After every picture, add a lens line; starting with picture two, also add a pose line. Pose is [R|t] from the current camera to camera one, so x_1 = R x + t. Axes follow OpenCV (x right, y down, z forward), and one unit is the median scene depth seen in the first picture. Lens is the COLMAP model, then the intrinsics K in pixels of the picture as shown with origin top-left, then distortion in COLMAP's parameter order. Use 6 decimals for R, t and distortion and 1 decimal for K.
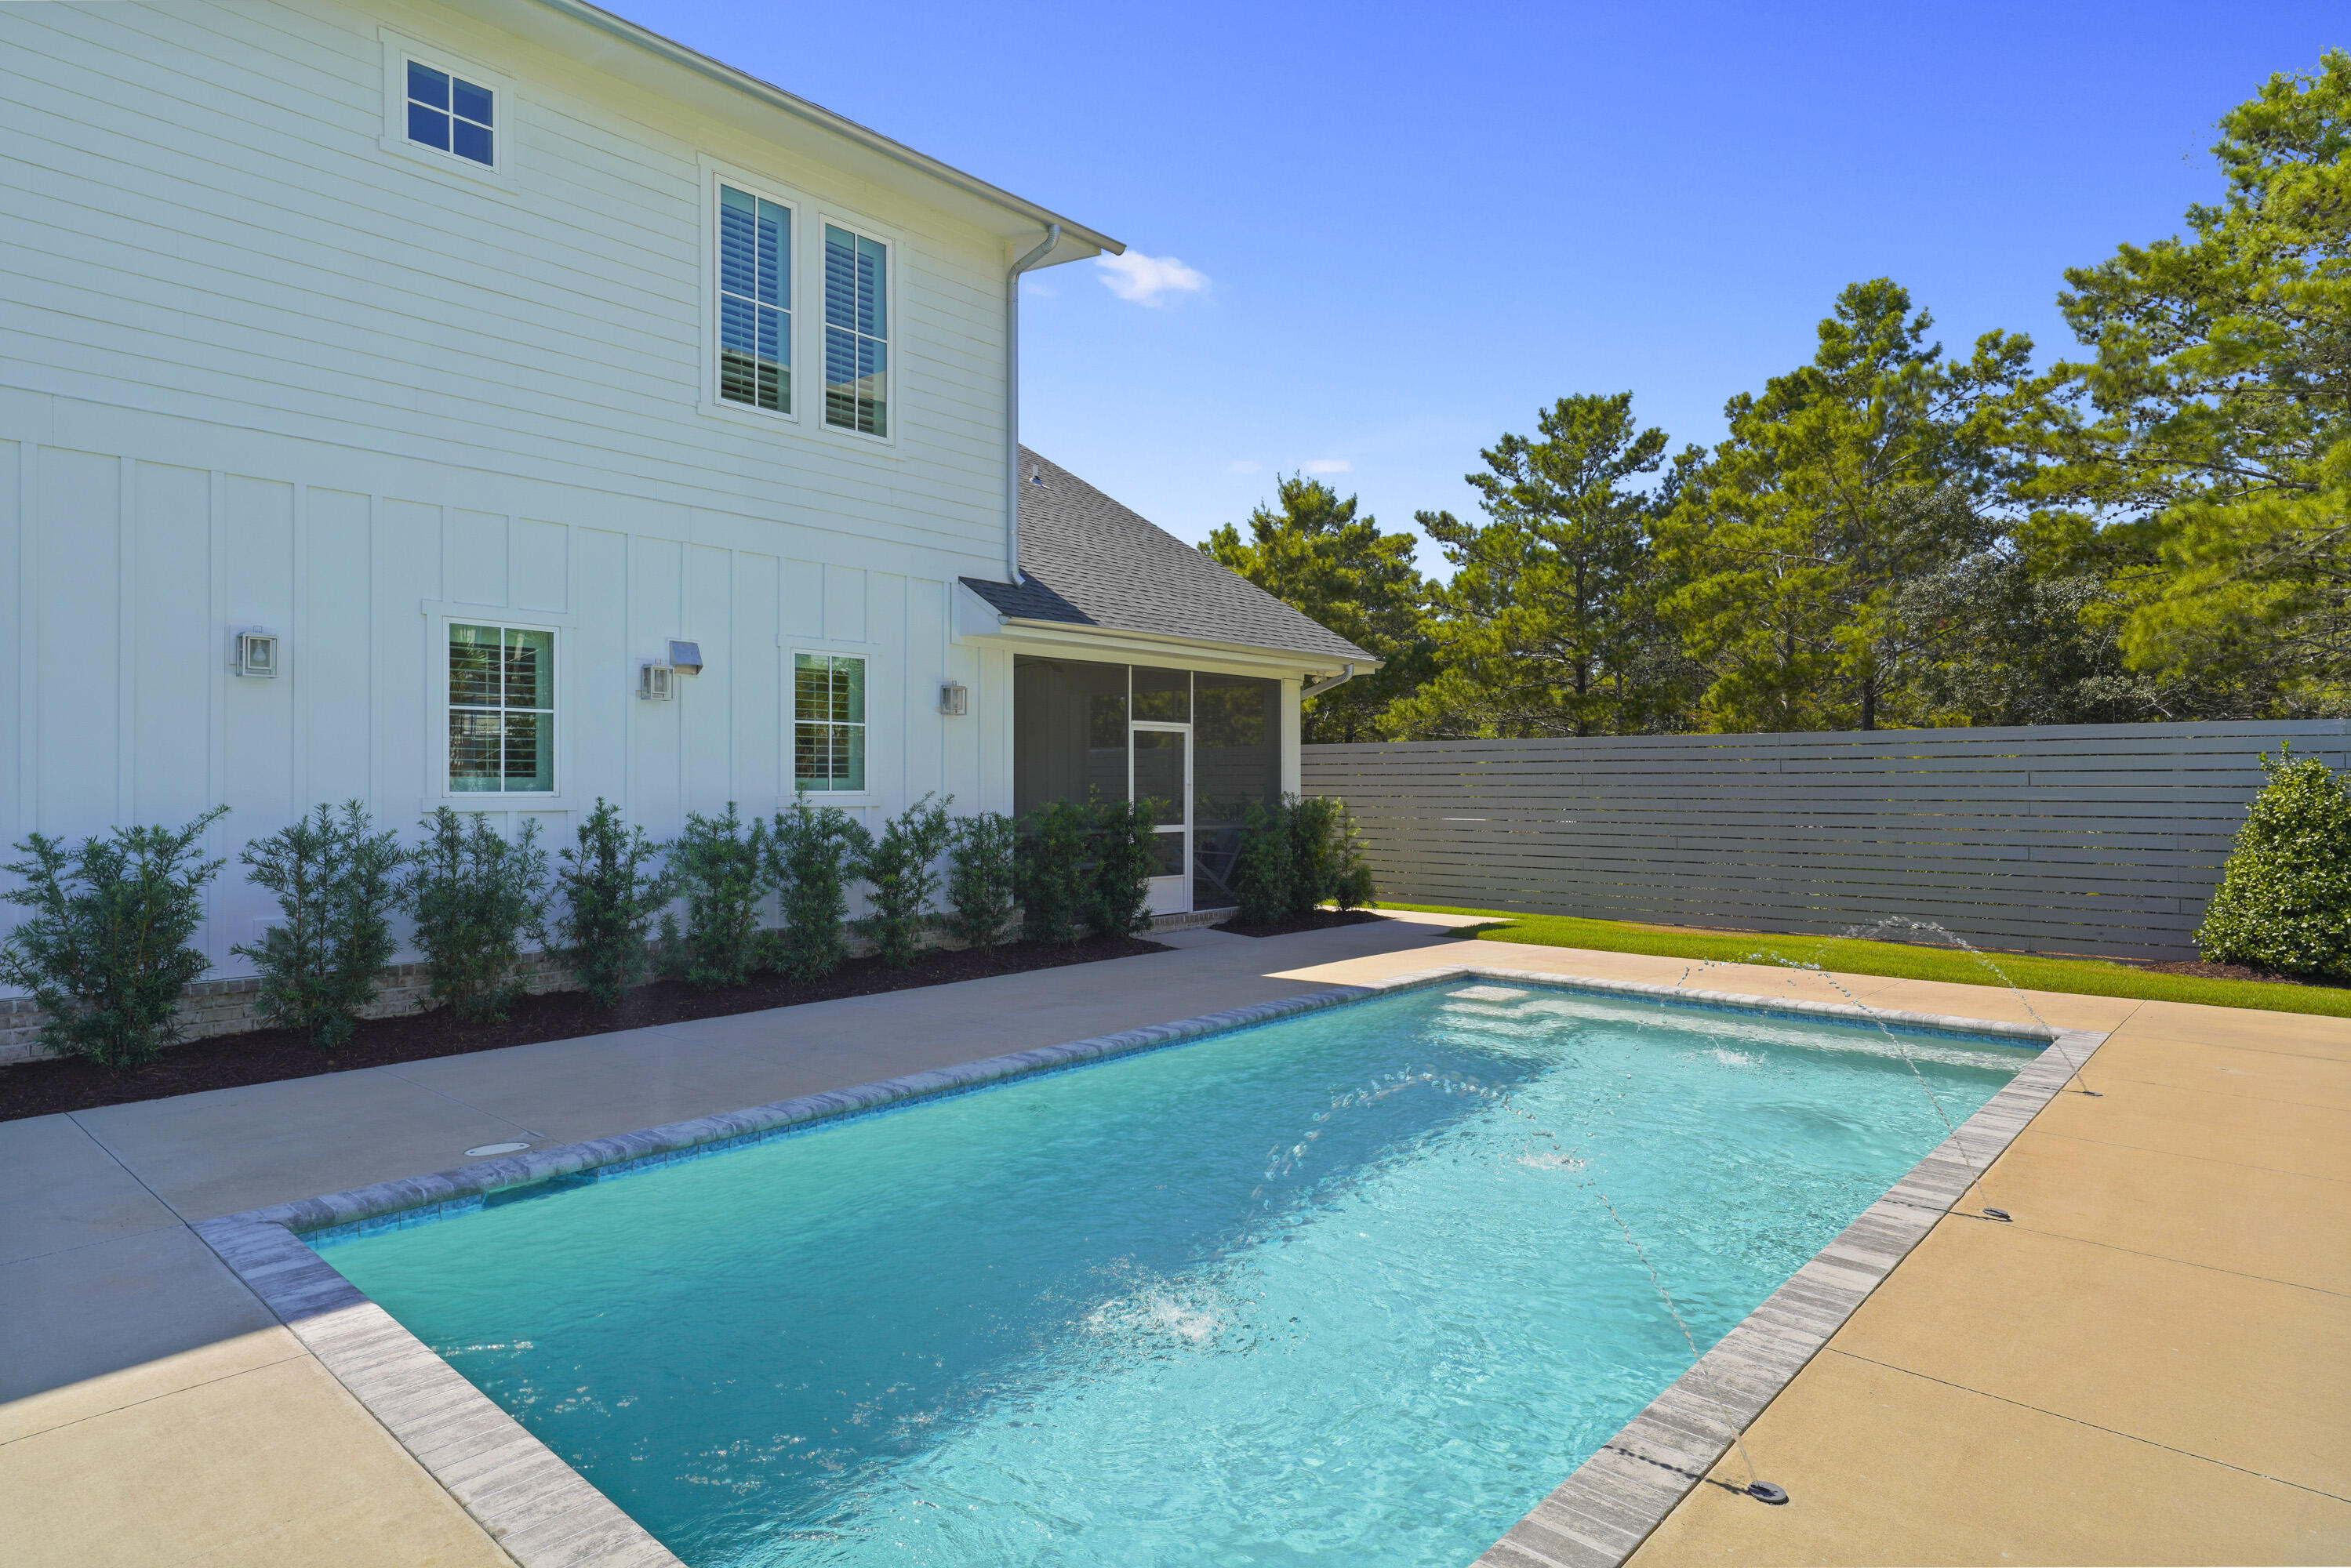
lens RADIAL K [[1265.0, 0, 1181.1], [0, 1265.0, 783.4], [0, 0, 1]] dist [0.010299, 0.001175]
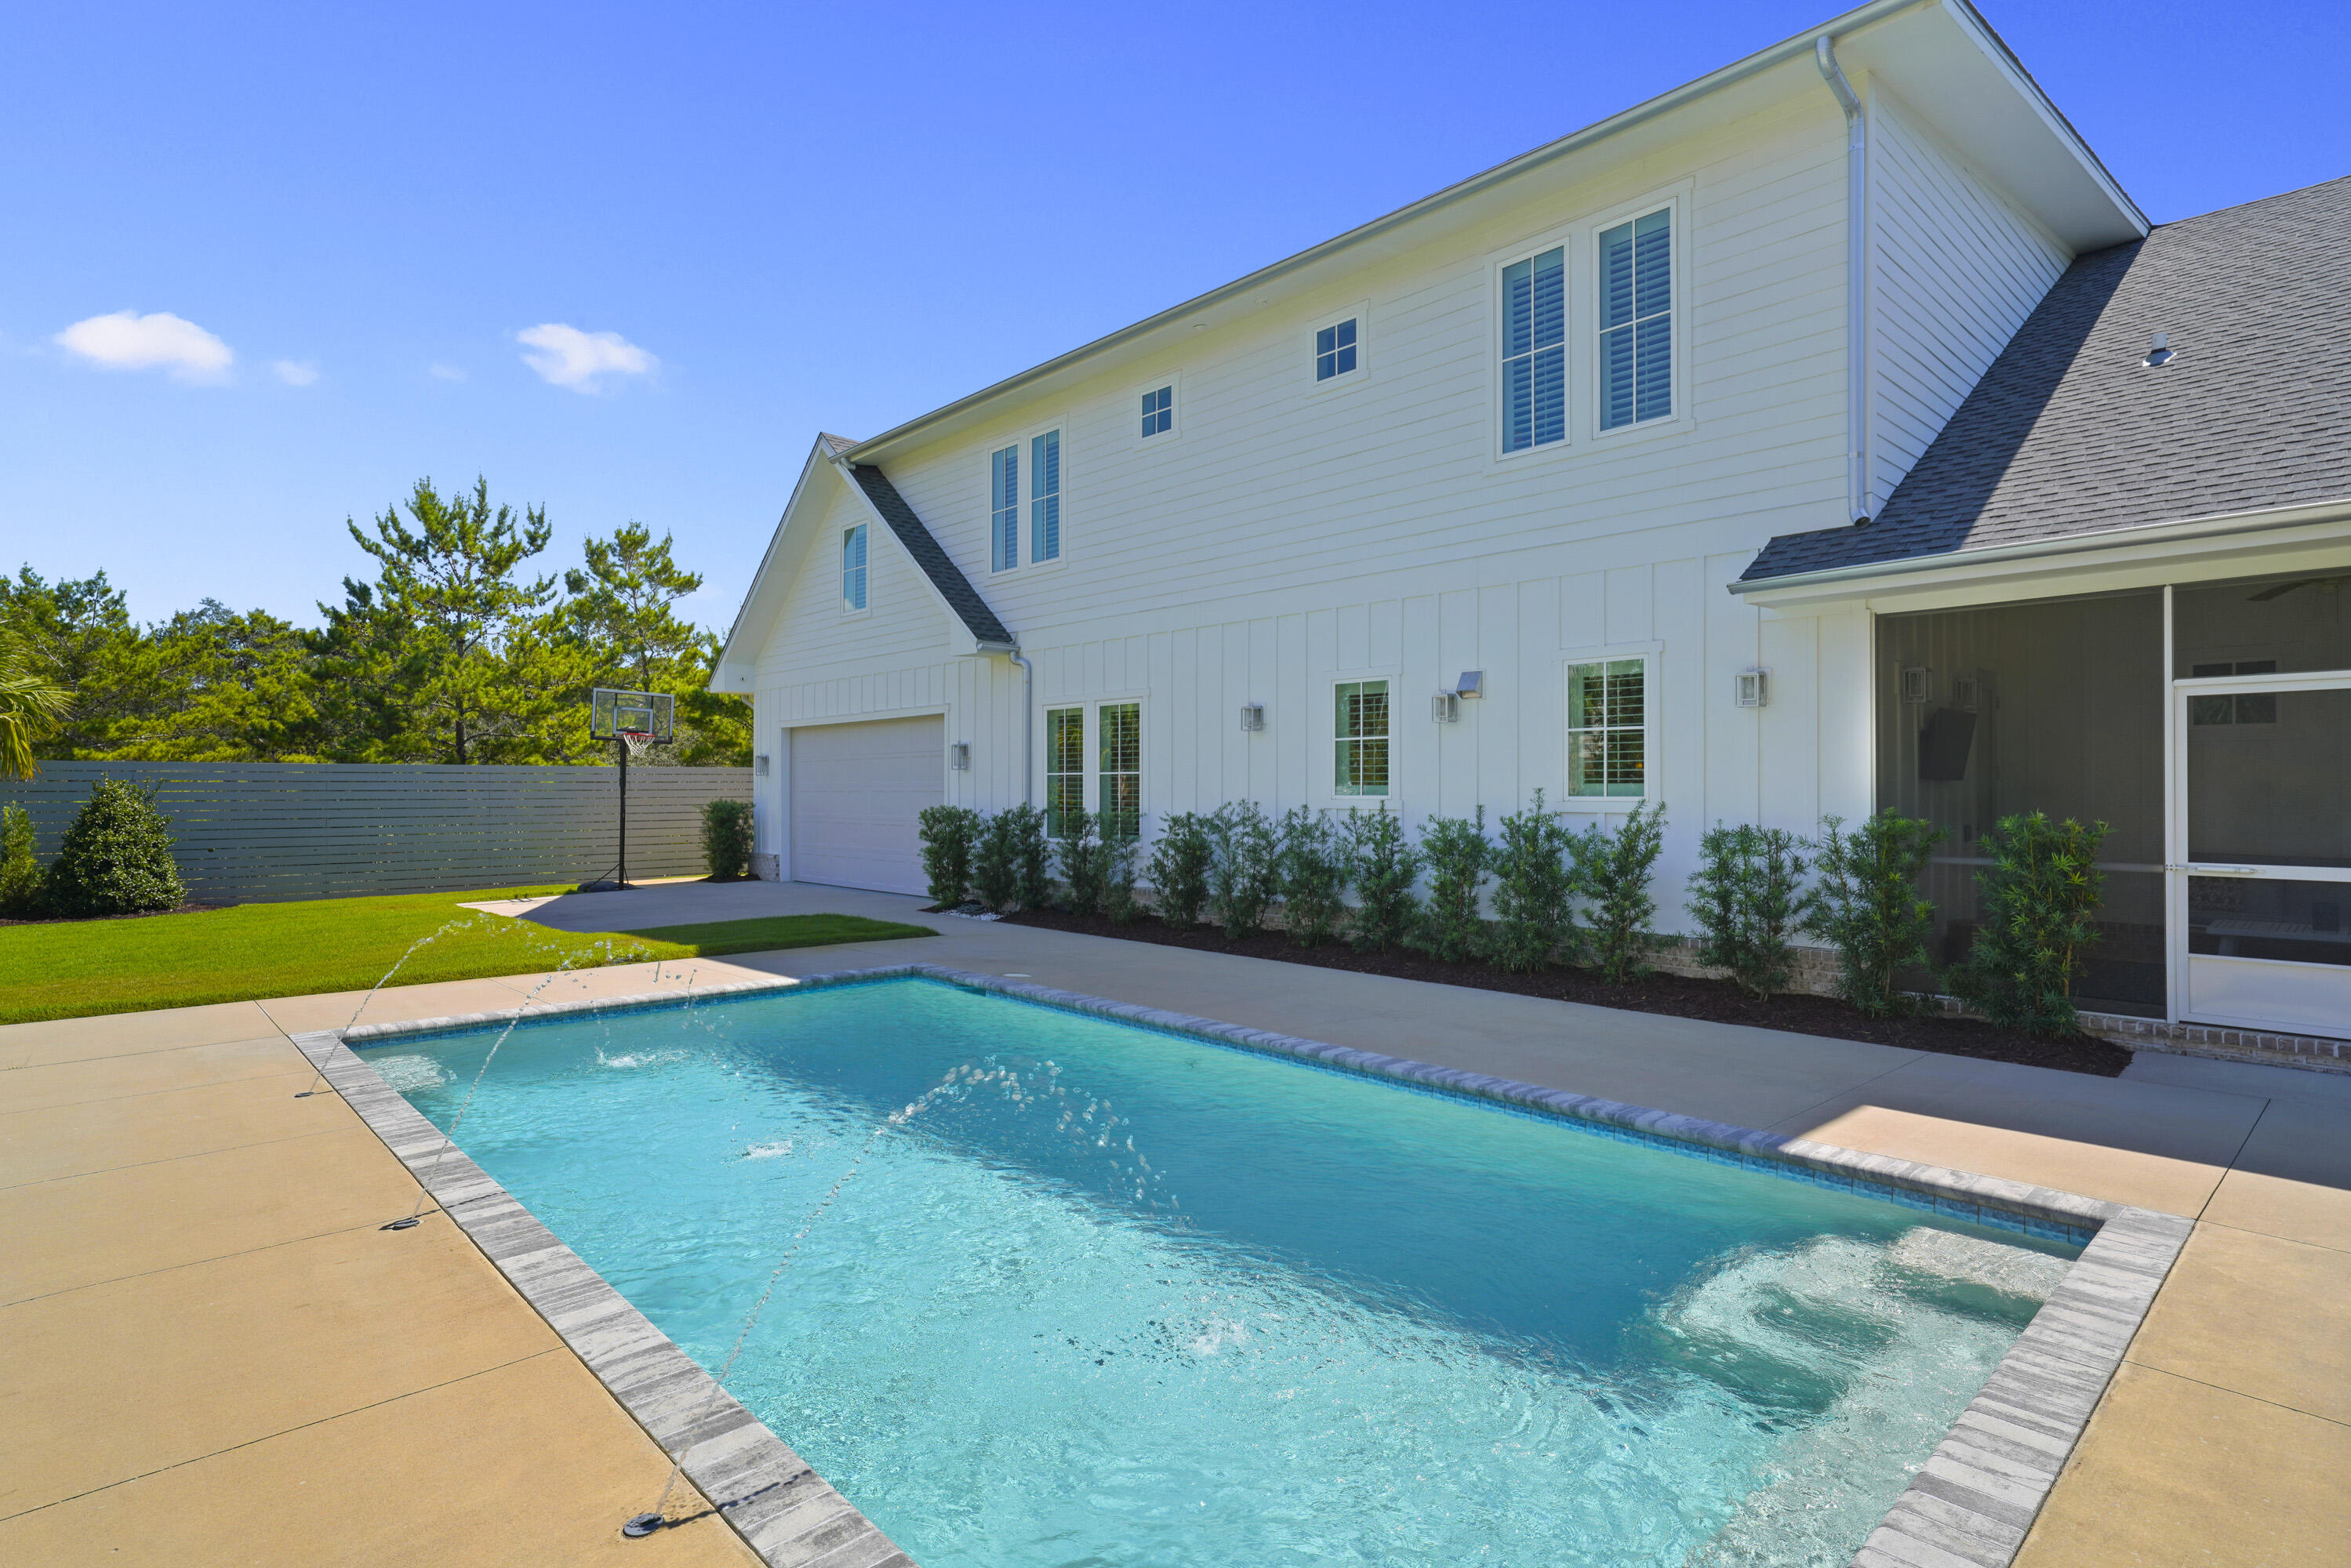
lens RADIAL K [[1174.1, 0, 1193.6], [0, 1174.1, 783.5], [0, 0, 1]] dist [0.003271, 0.000724]
pose [[-0.067347, -0.007303, -0.997703, 0.647127], [0.000883, 0.999972, -0.007380, 0.001839], [0.997729, -0.001378, -0.067339, 0.716074]]
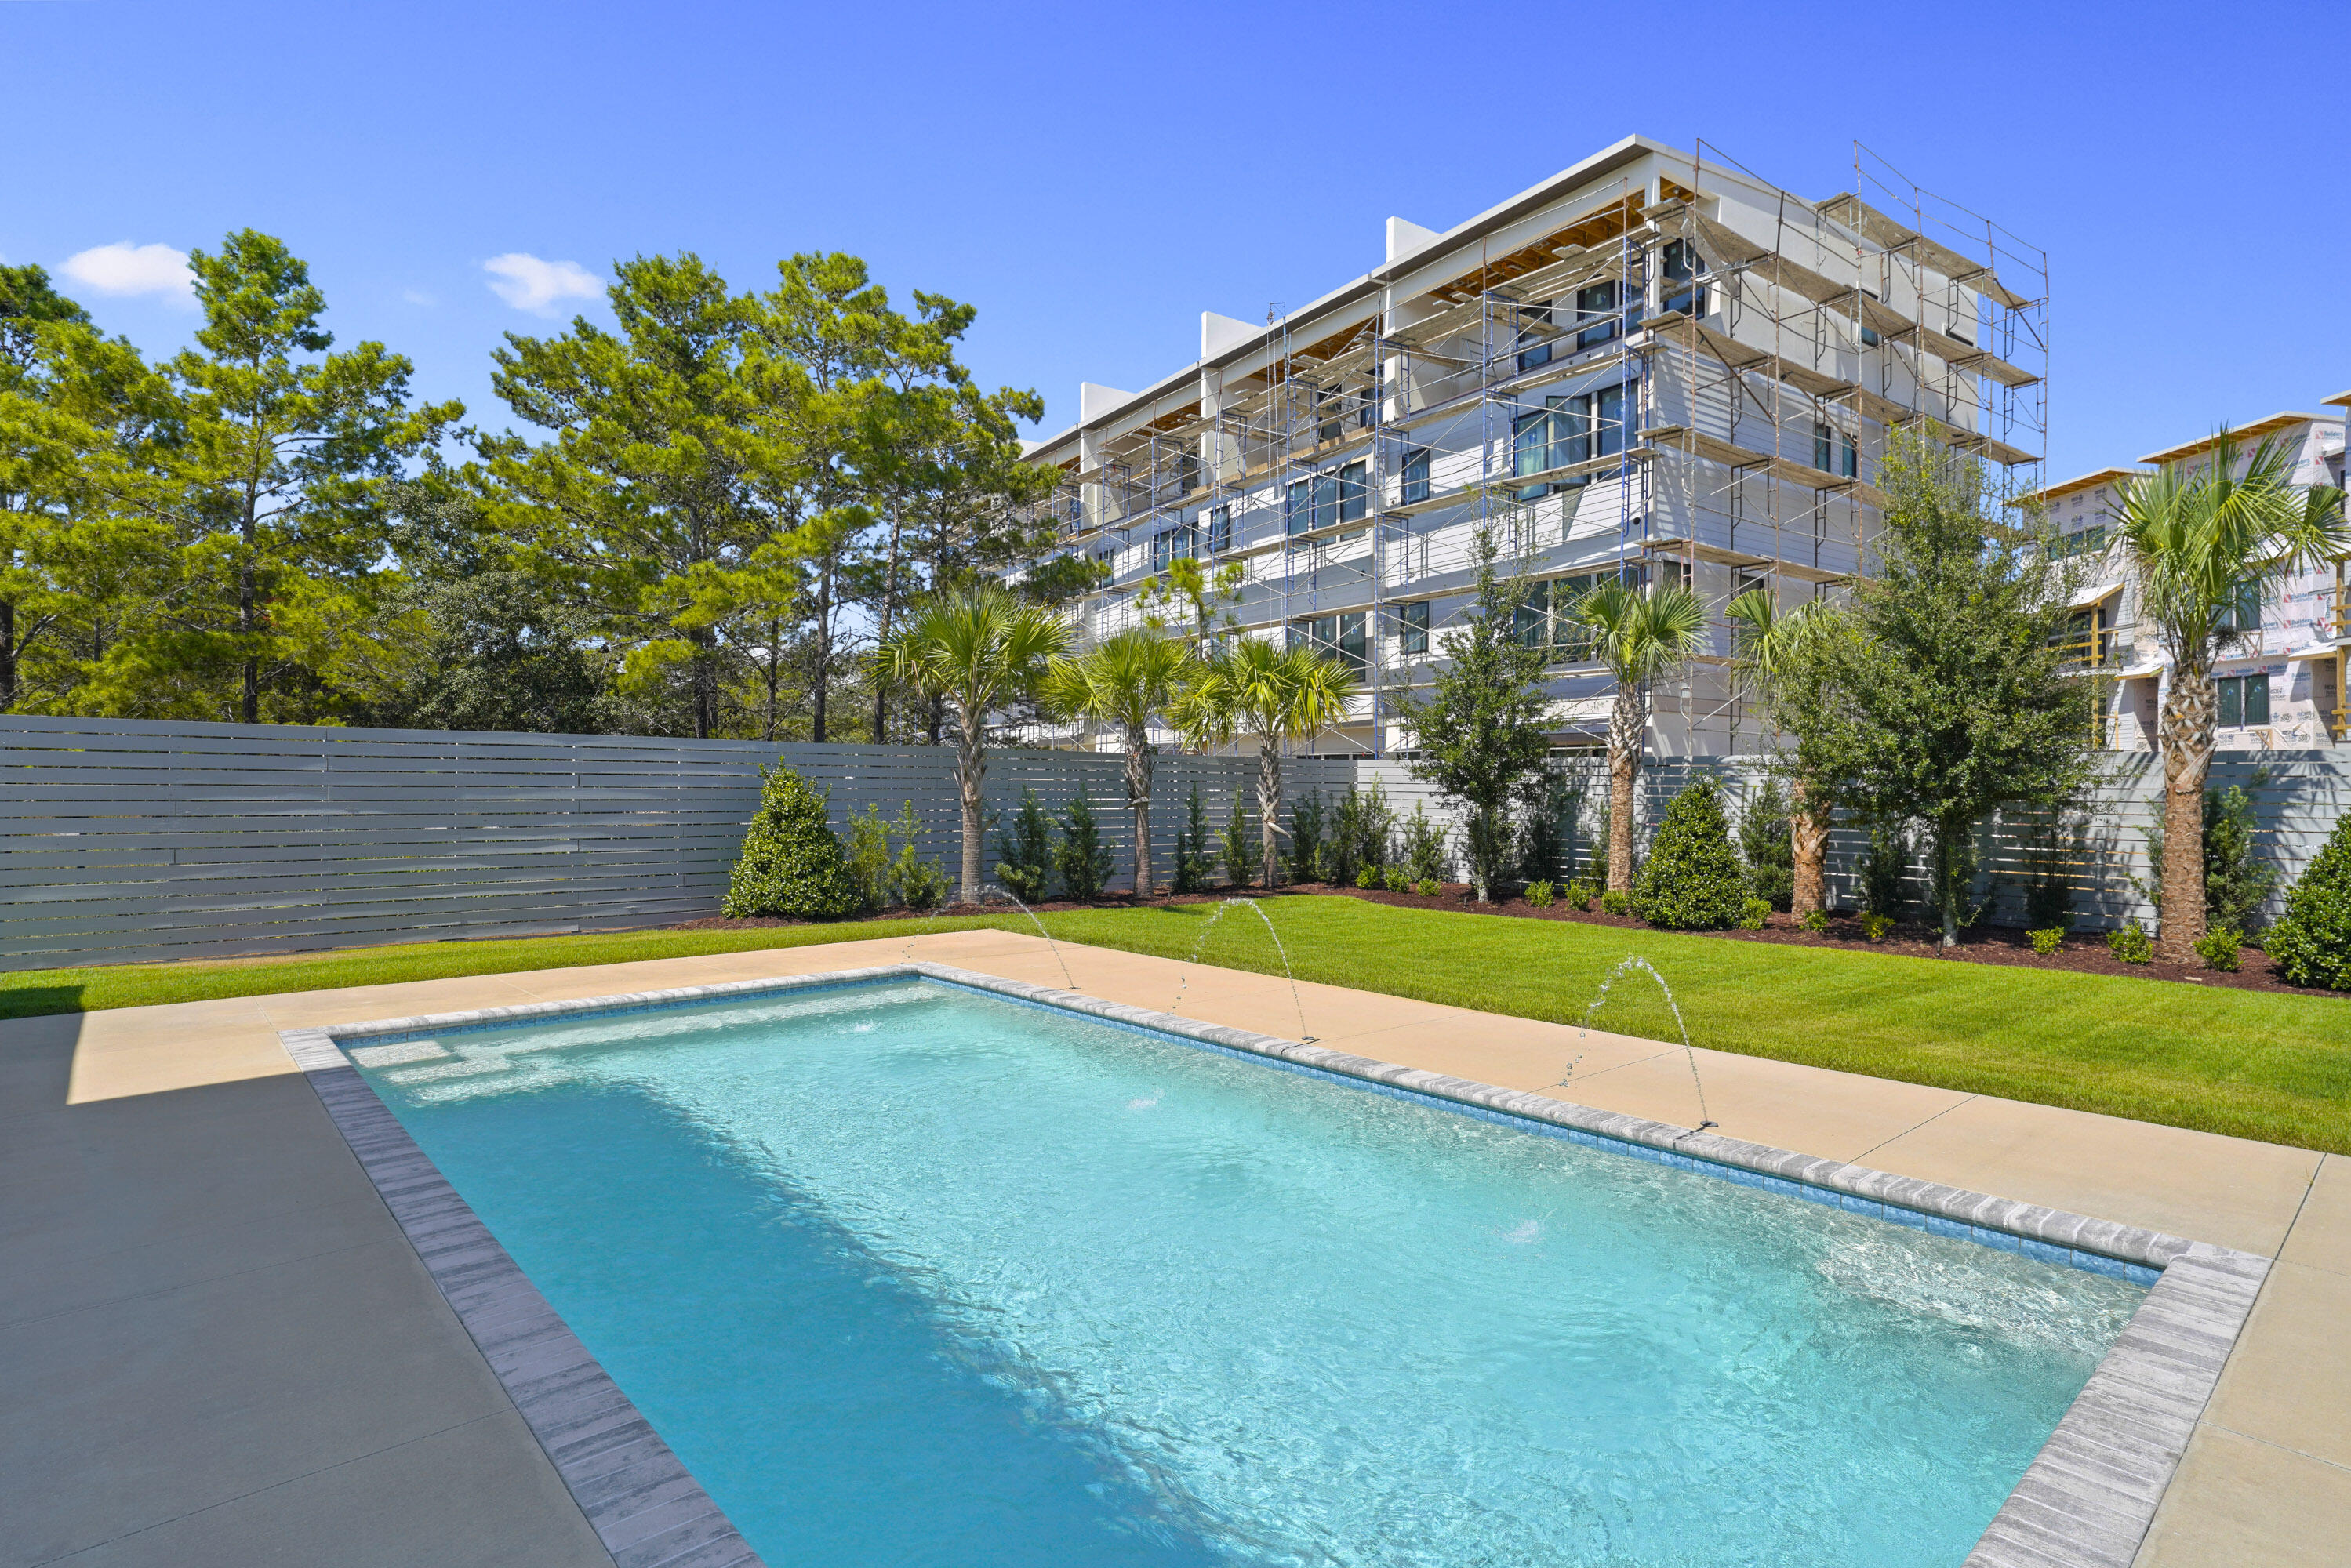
lens RADIAL K [[1168.2, 0, 1184.1], [0, 1168.2, 776.5], [0, 0, 1]] dist [0.016669, -0.000812]
pose [[0.098938, 0.011820, 0.995023, -0.410210], [-0.006646, 0.999915, -0.011217, 0.001027], [-0.995071, -0.005503, 0.099008, 0.432798]]
